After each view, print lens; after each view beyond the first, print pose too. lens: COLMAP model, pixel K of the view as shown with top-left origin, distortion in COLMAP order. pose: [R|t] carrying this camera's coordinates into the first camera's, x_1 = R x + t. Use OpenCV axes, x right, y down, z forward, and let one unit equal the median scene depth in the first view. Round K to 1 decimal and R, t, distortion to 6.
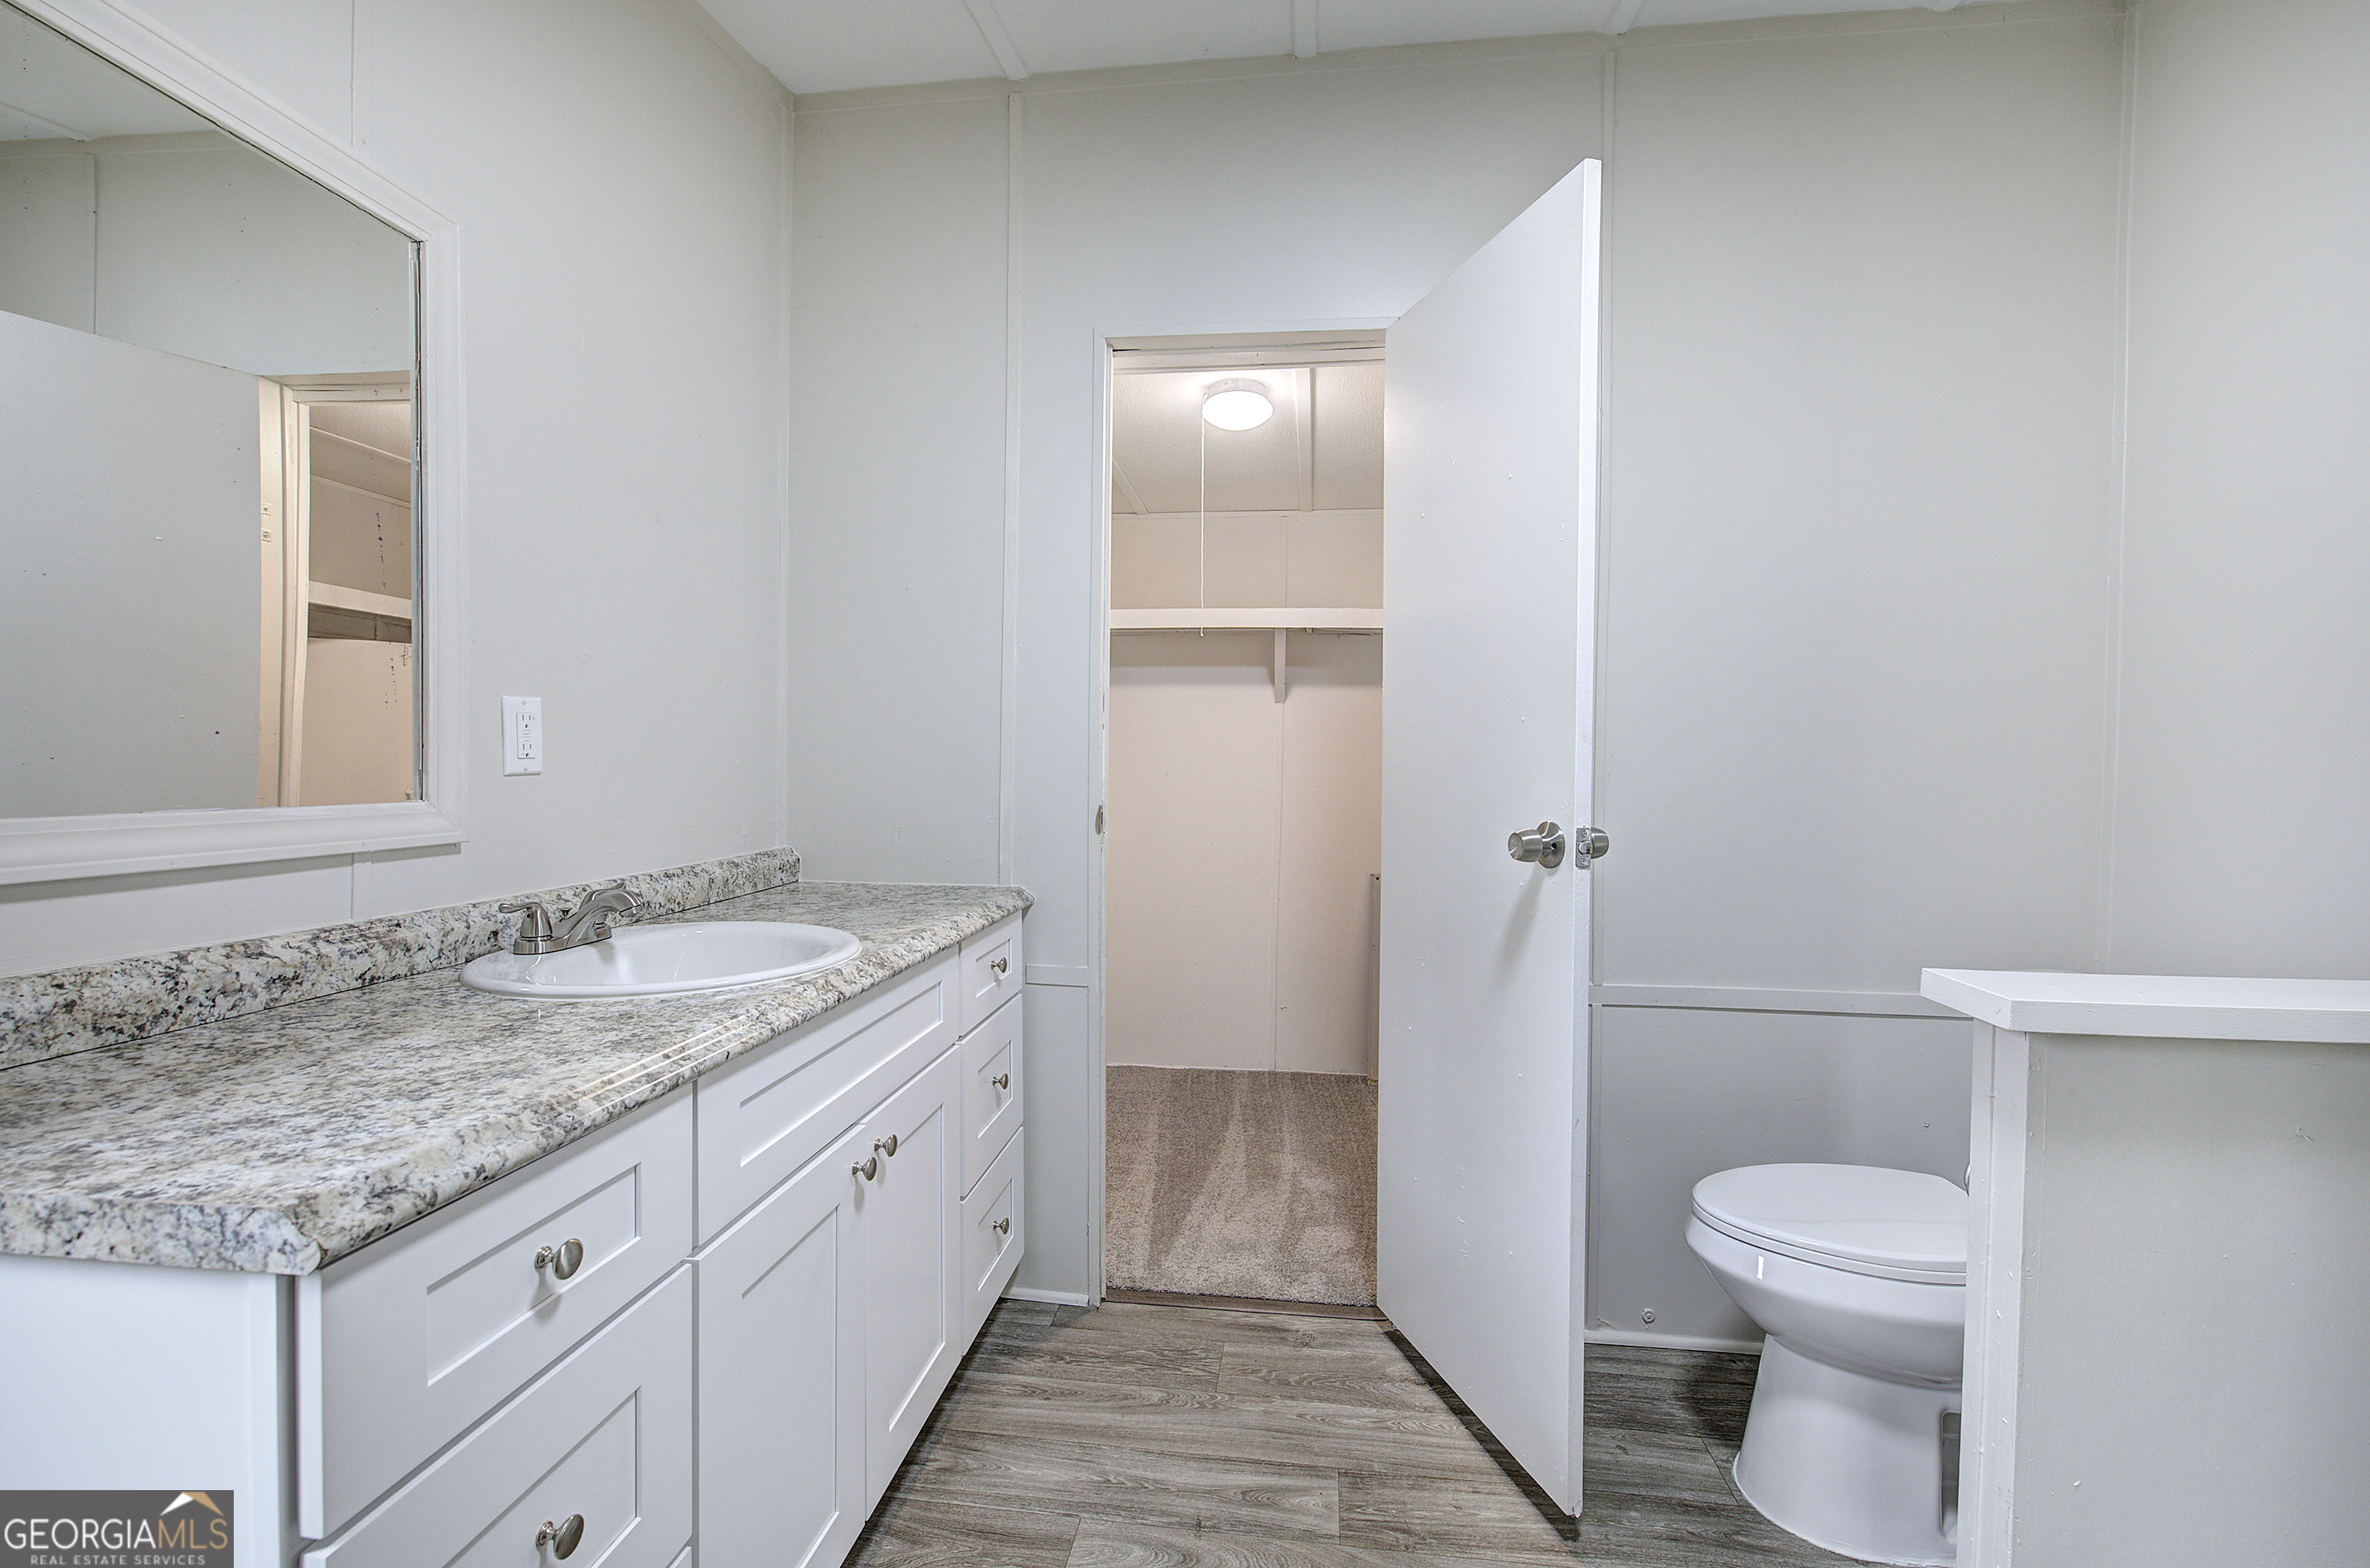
lens RADIAL K [[998.3, 0, 1194.7], [0, 998.3, 780.2], [0, 0, 1]] dist [0.000869, -0.000632]
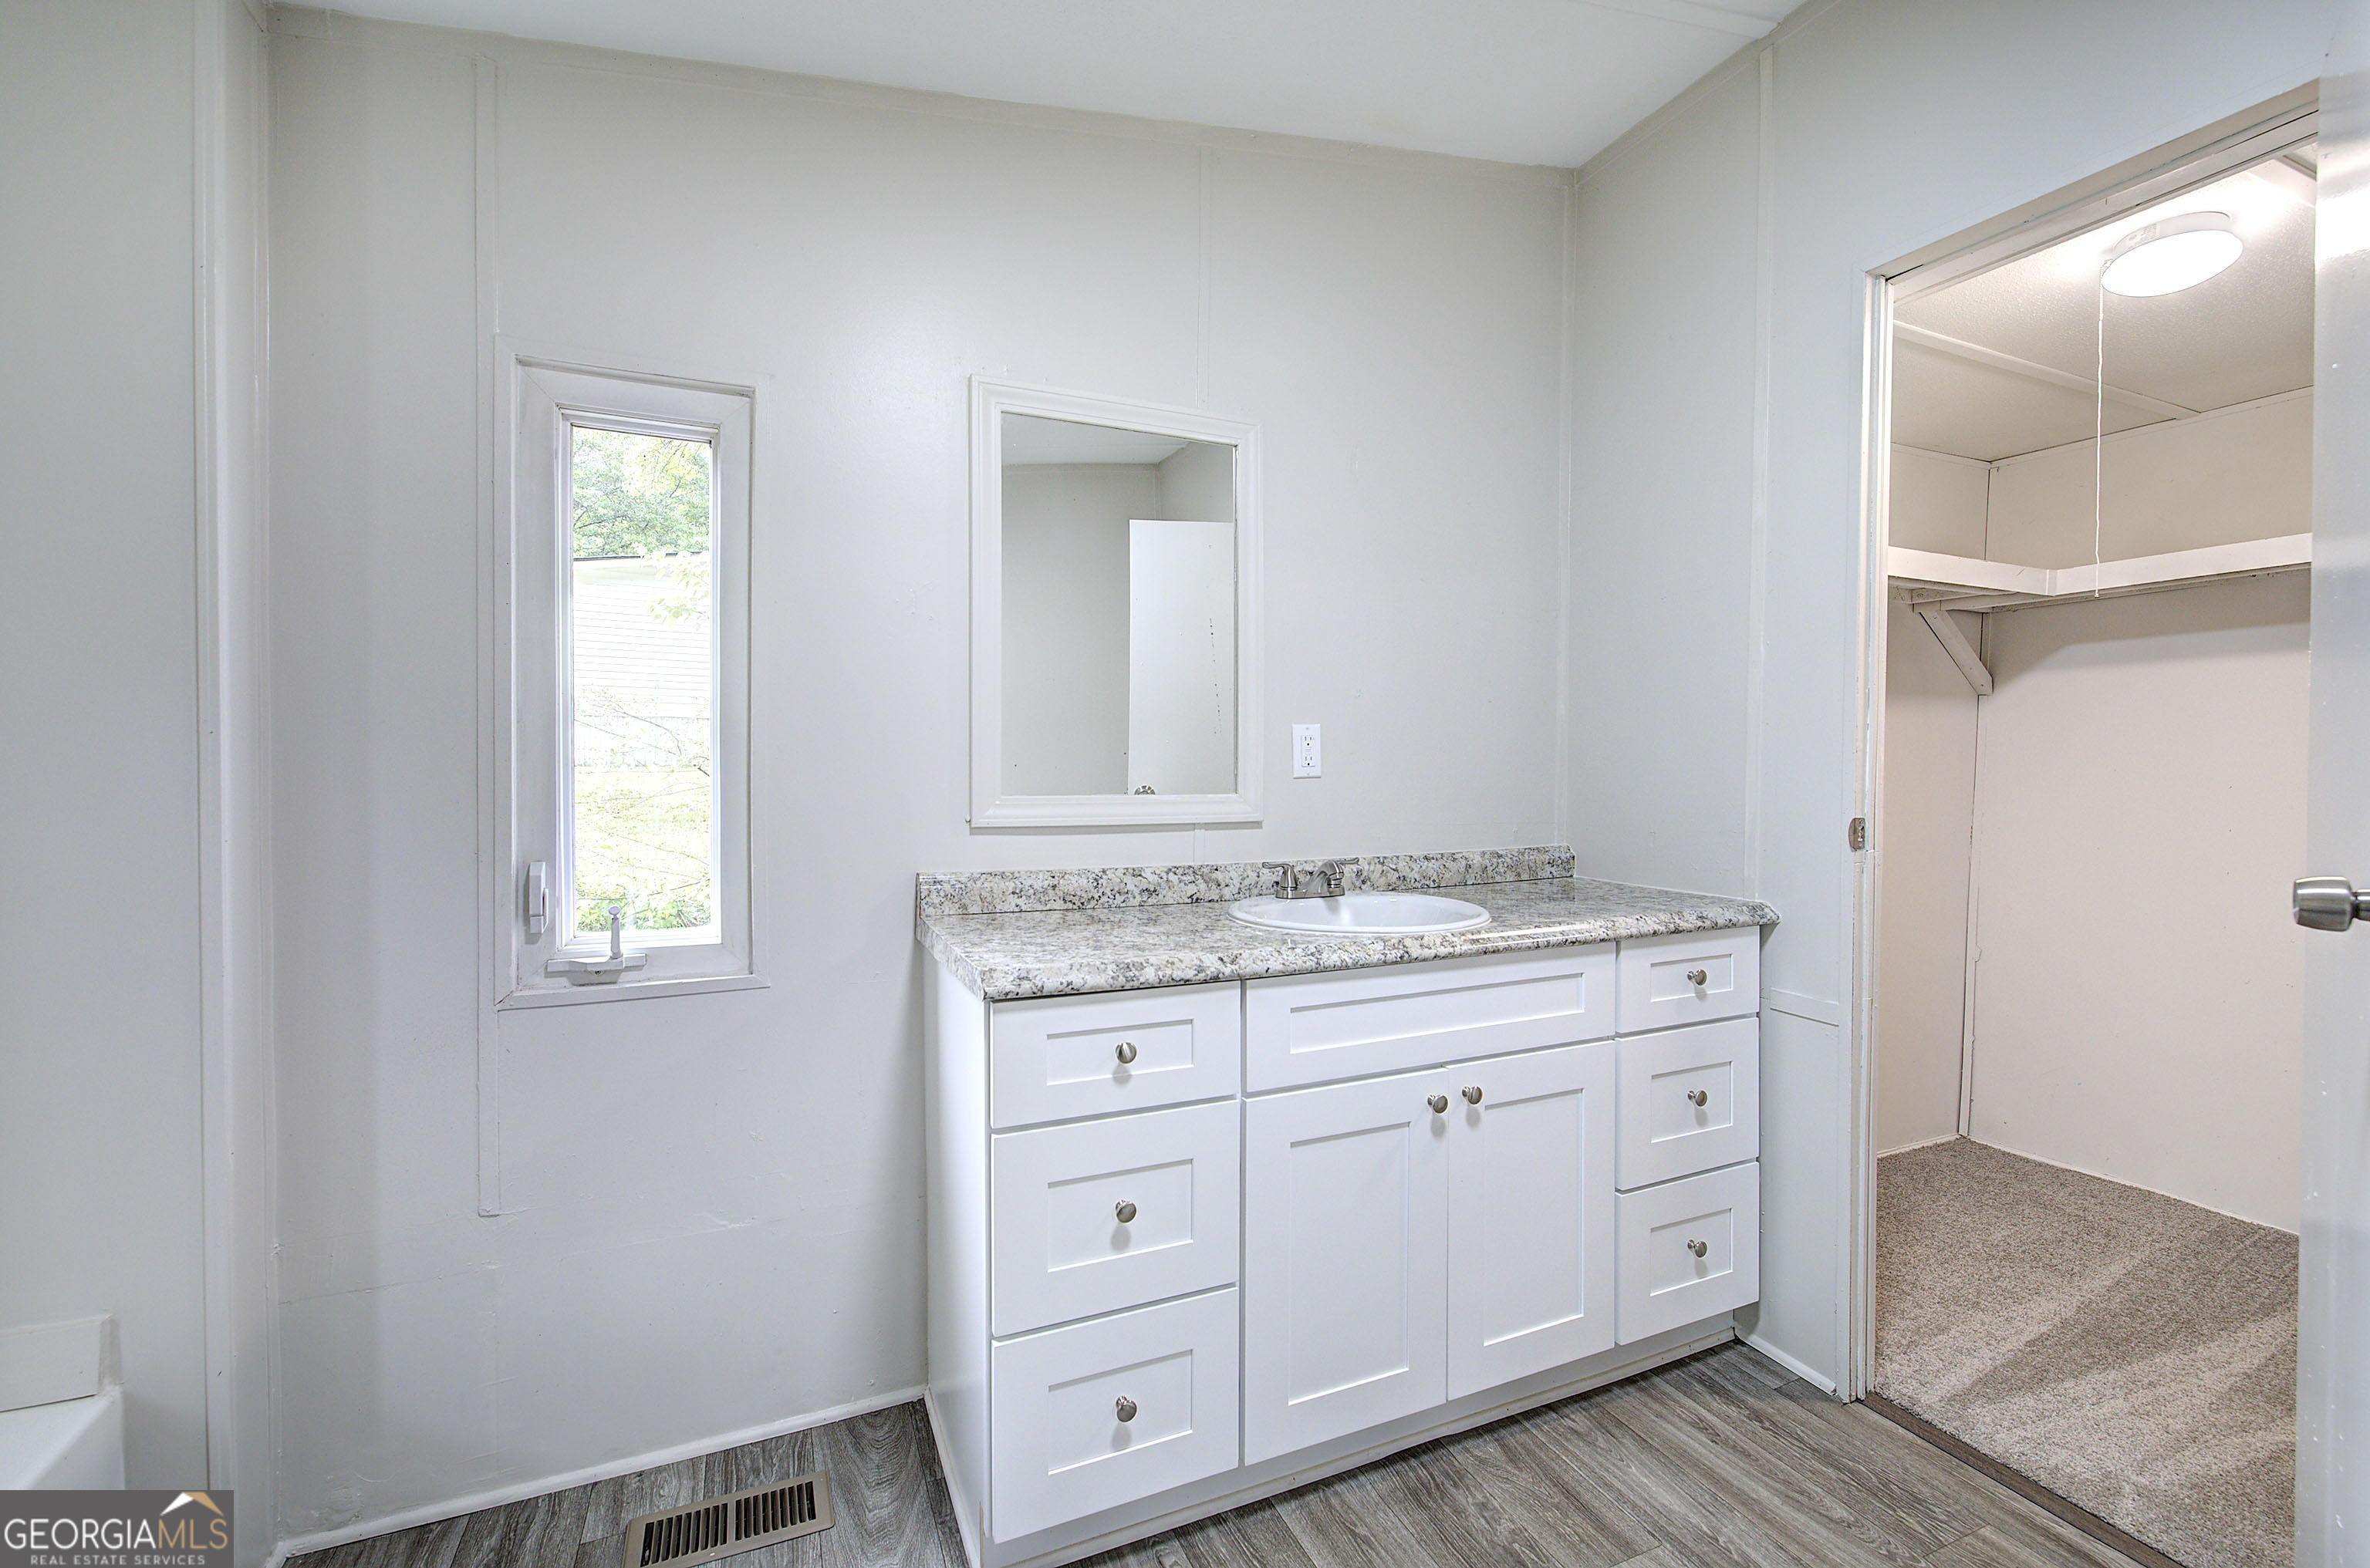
lens RADIAL K [[1005.7, 0, 1194.9], [0, 1005.7, 776.8], [0, 0, 1]] dist [-0.000387, 0.000220]
pose [[0.513194, 0.004401, -0.858261, 0.432352], [-0.012137, 0.999924, -0.002129, -0.002331], [0.858187, 0.011509, 0.513209, 0.085512]]
